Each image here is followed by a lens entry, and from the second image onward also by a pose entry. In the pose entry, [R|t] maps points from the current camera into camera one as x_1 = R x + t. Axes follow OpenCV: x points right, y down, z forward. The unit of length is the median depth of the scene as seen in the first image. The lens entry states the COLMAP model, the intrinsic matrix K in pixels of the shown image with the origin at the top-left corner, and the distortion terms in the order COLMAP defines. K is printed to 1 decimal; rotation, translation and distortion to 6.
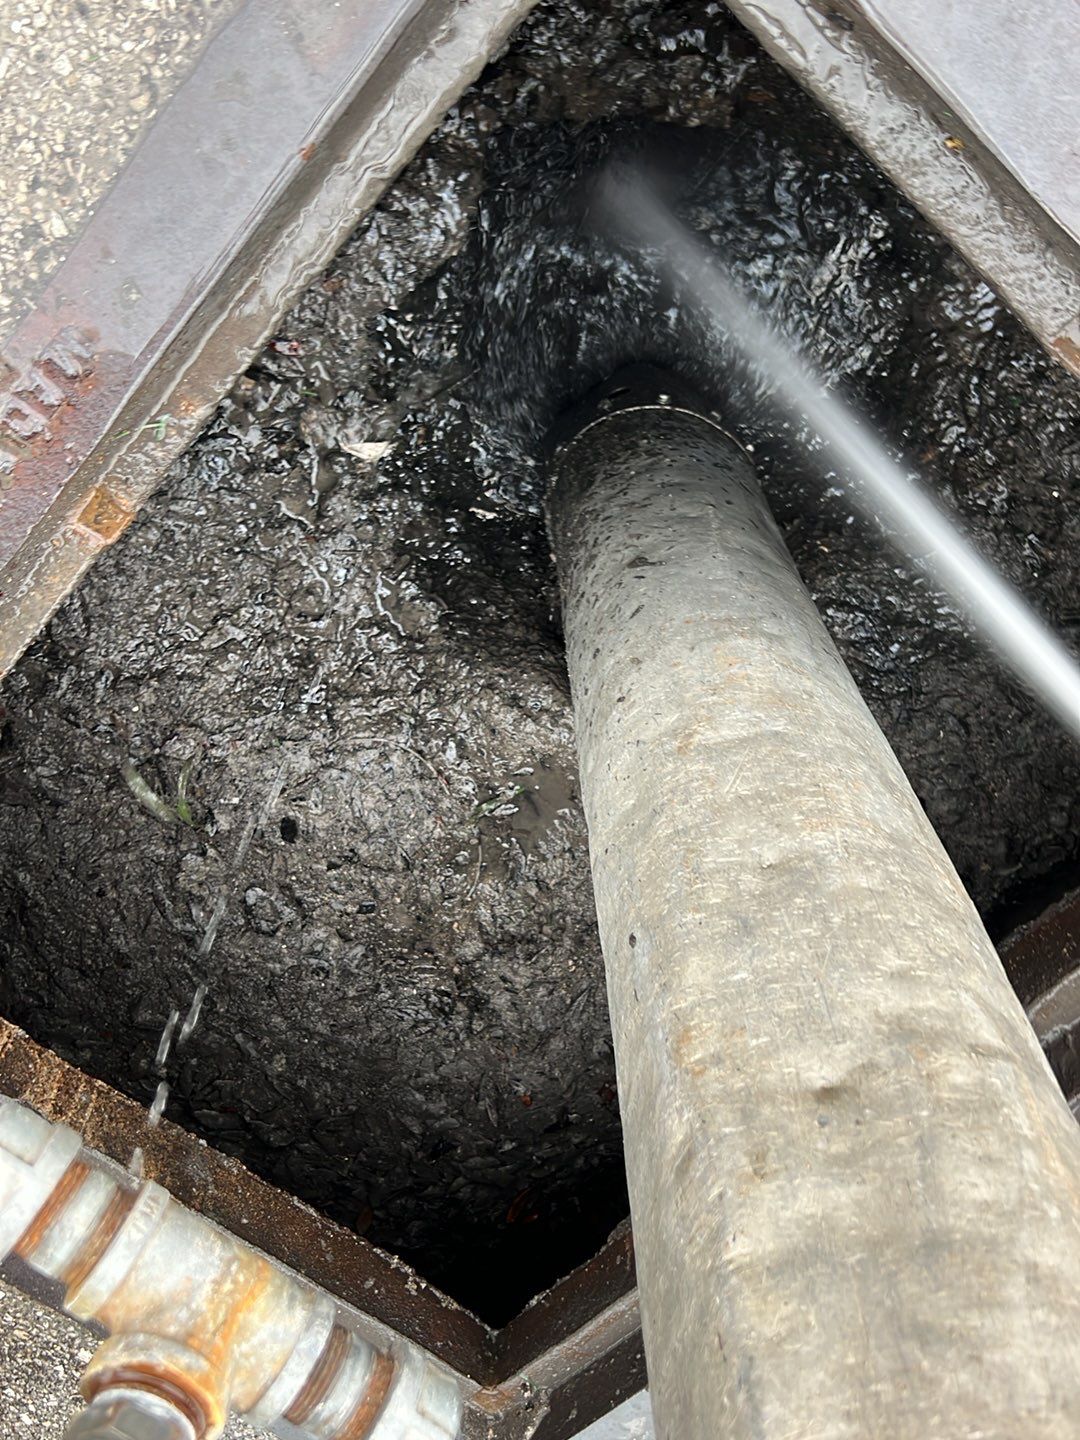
lens RADIAL K [[1312.8, 0, 550.8], [0, 1312.8, 723.5], [0, 0, 1]] dist [0.044800, -0.071745]
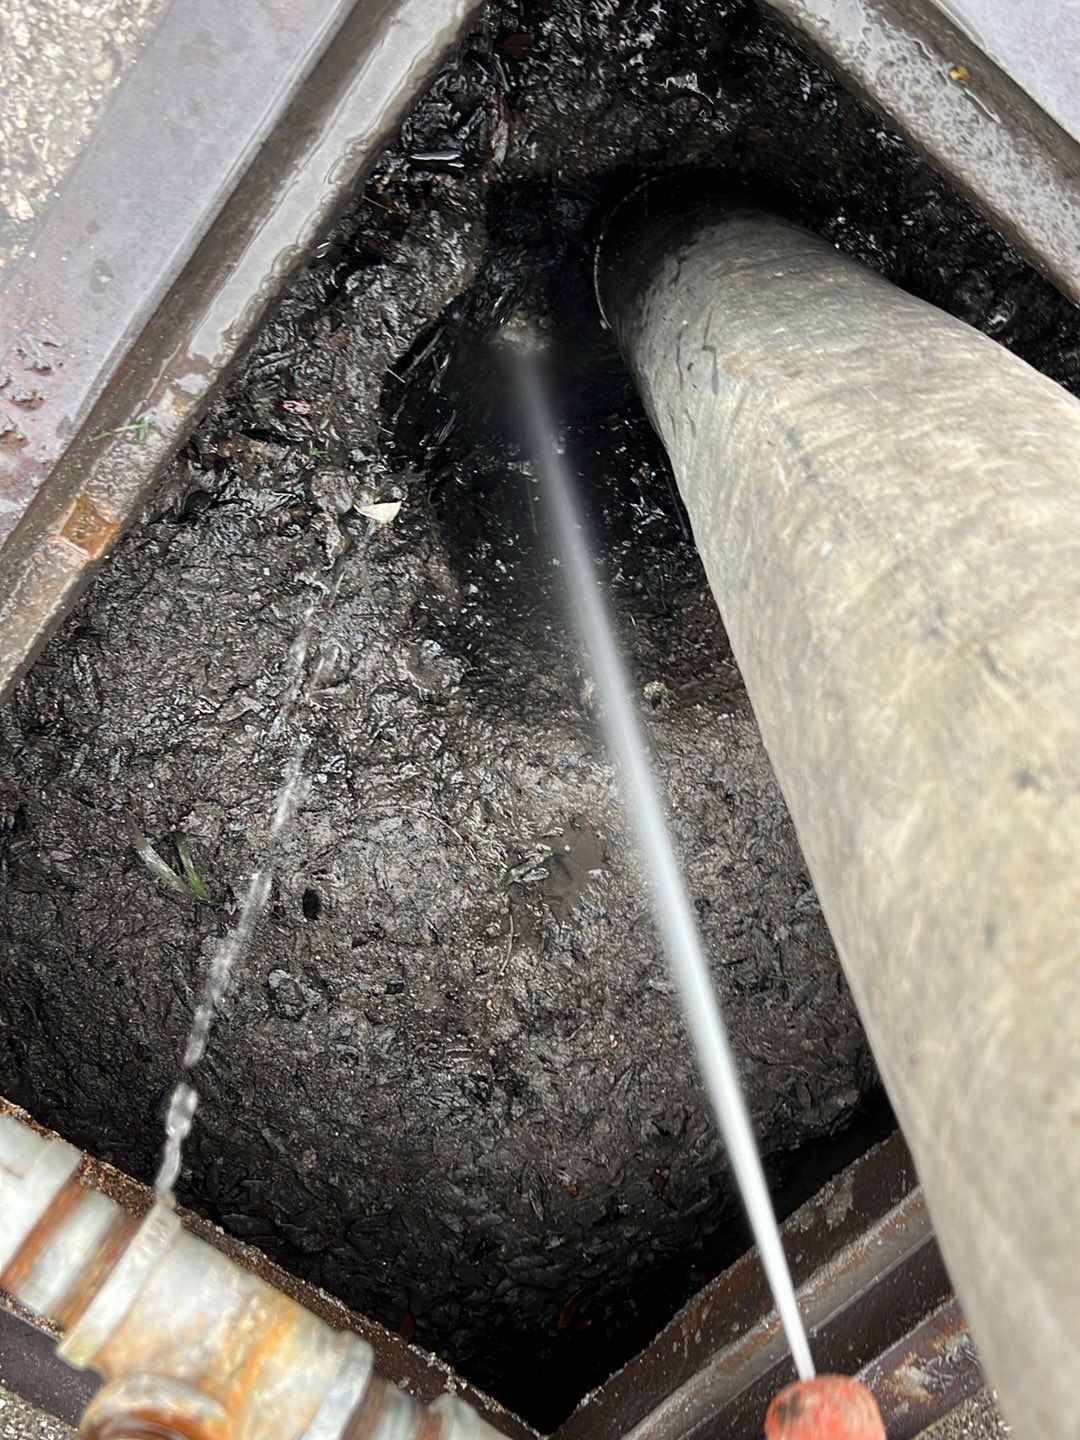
lens RADIAL K [[1312.8, 0, 548.9], [0, 1312.8, 729.6], [0, 0, 1]] dist [0.044800, -0.071745]
pose [[0.998471, -0.045542, -0.031335, 0.009603], [0.042551, 0.995009, -0.090262, 0.048205], [0.035289, 0.088790, 0.995425, 0.042592]]
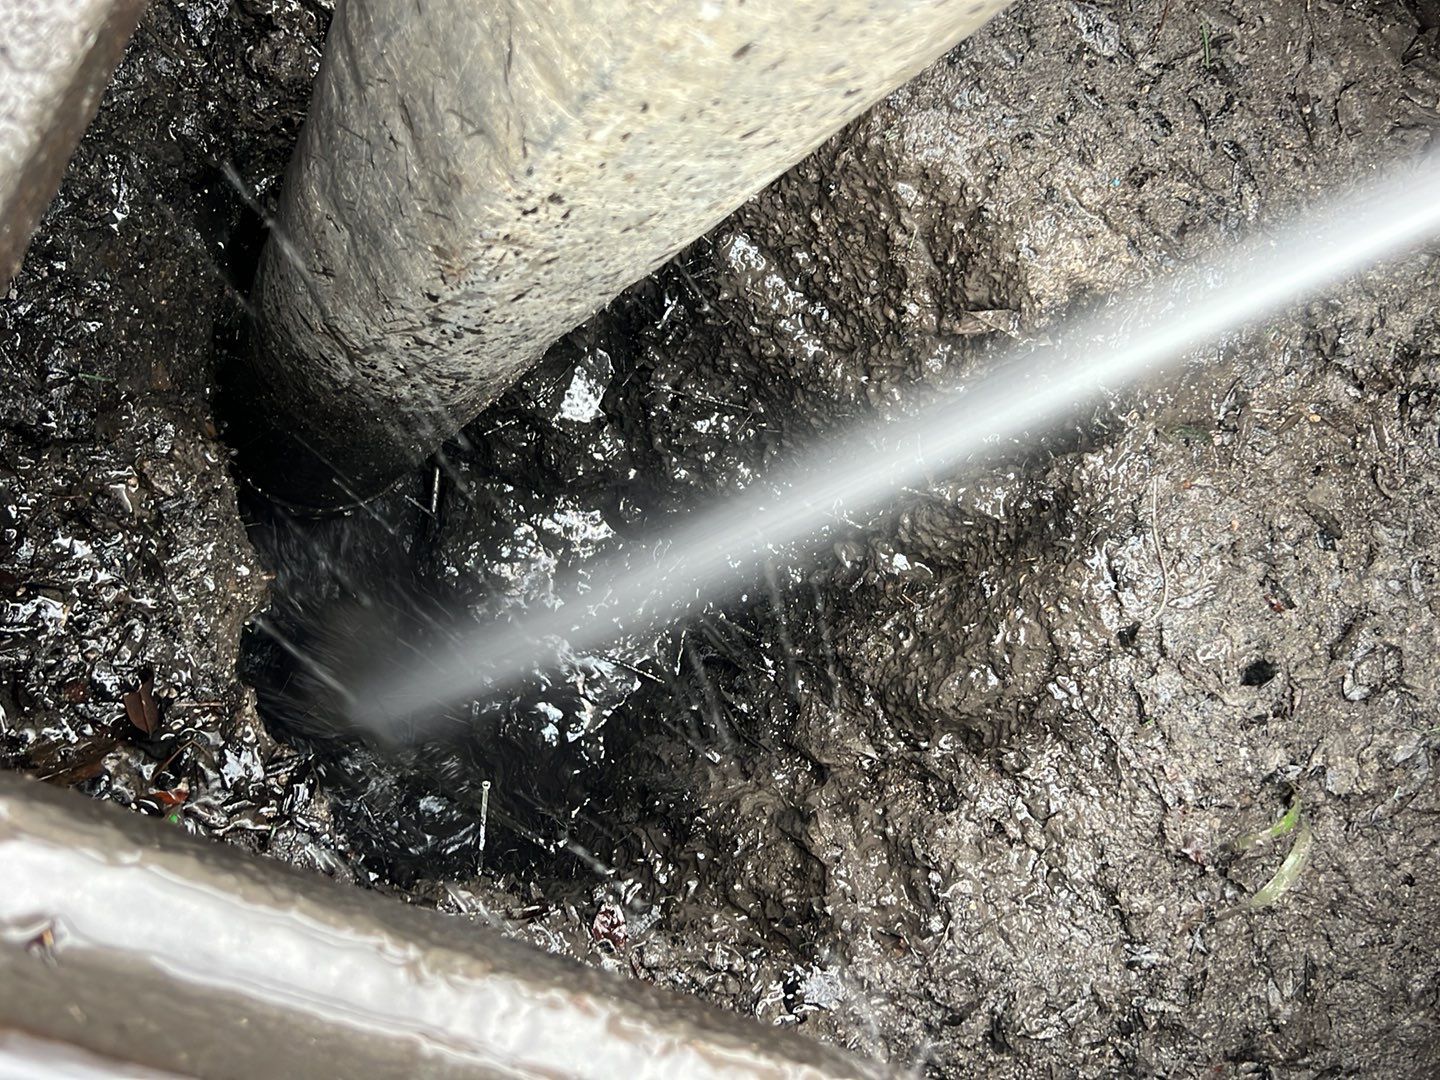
lens RADIAL K [[1312.8, 0, 719.8], [0, 1312.8, 538.4], [0, 0, 1]] dist [0.044800, -0.071745]
pose [[-0.312760, -0.947734, -0.063099, 0.014706], [0.943982, -0.302785, -0.131225, -0.087644], [0.105261, -0.100606, 0.989342, 0.245461]]
